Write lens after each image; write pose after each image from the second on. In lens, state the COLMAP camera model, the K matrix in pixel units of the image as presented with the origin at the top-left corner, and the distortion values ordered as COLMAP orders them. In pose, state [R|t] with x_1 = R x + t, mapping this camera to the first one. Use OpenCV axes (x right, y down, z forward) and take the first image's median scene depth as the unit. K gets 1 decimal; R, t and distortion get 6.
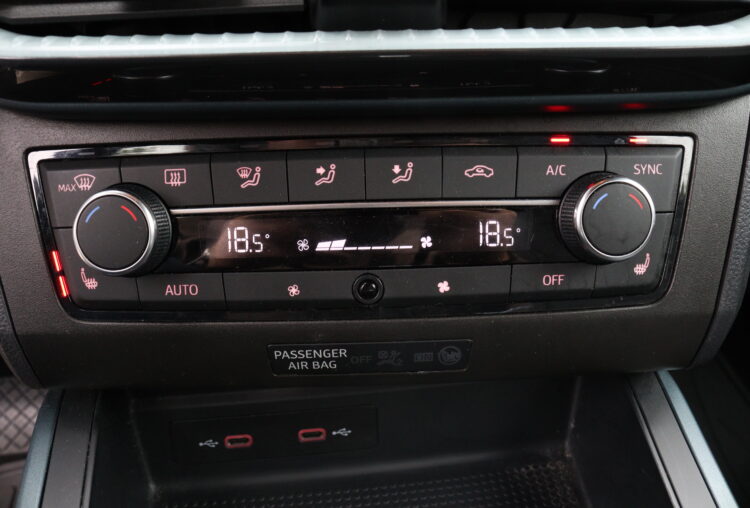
lens RADIAL K [[624.5, 0, 379.1], [0, 624.5, 248.7], [0, 0, 1]] dist [-0.175906, 0.151999]
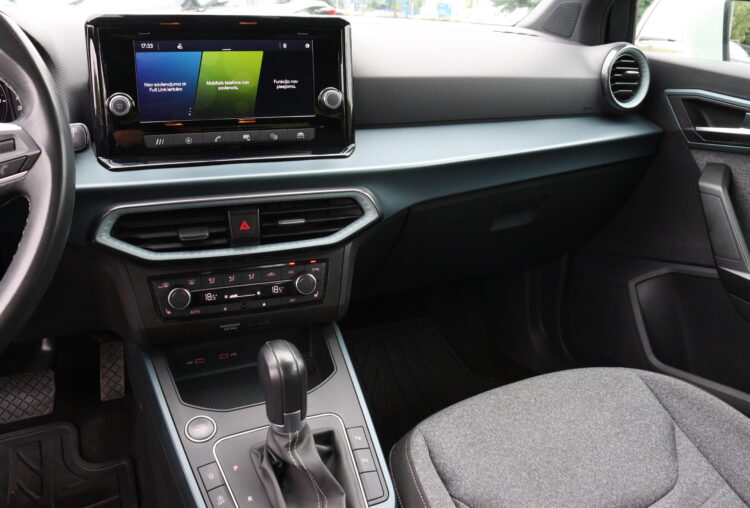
lens RADIAL K [[624.5, 0, 379.1], [0, 624.5, 248.7], [0, 0, 1]] dist [-0.175906, 0.151999]
pose [[0.951624, -0.068605, 0.299507, -0.342207], [0.068529, 0.997591, 0.010771, -0.274096], [-0.299524, 0.010276, 0.954033, -2.857610]]
